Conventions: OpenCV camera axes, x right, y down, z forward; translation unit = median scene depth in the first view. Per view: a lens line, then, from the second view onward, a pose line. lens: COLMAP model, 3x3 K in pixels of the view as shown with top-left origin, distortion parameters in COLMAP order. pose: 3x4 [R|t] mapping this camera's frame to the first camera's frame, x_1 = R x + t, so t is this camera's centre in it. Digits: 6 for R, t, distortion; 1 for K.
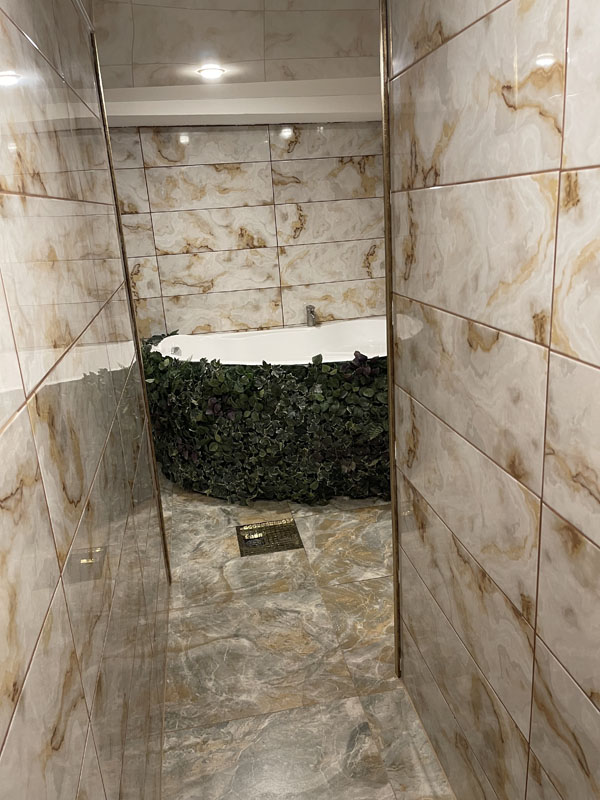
lens RADIAL K [[605.7, 0, 305.3], [0, 605.7, 401.5], [0, 0, 1]] dist [0.006080, -0.002412]
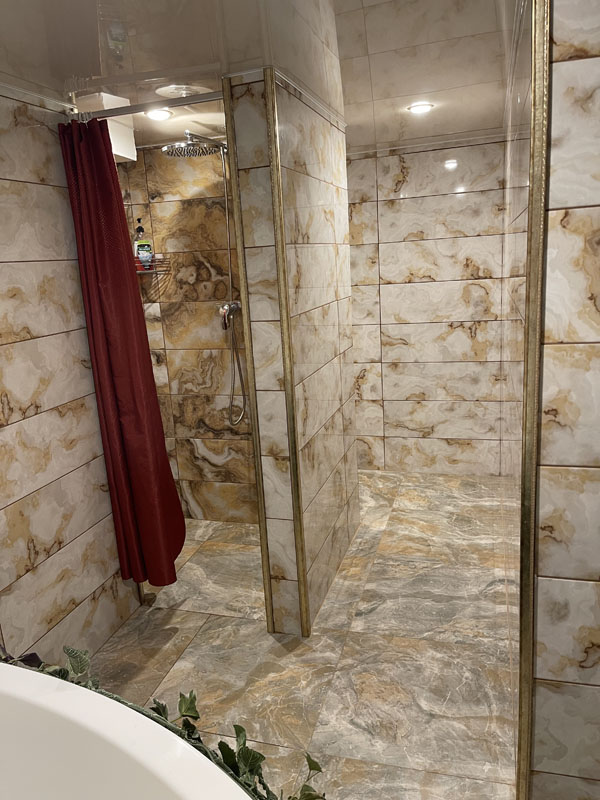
lens RADIAL K [[605.7, 0, 305.3], [0, 605.7, 401.5], [0, 0, 1]] dist [0.006080, -0.002412]
pose [[-0.883903, 0.008134, 0.467599, -0.393617], [0.247808, 0.856092, 0.453540, -0.477067], [-0.396619, 0.516760, -0.758718, 1.618336]]
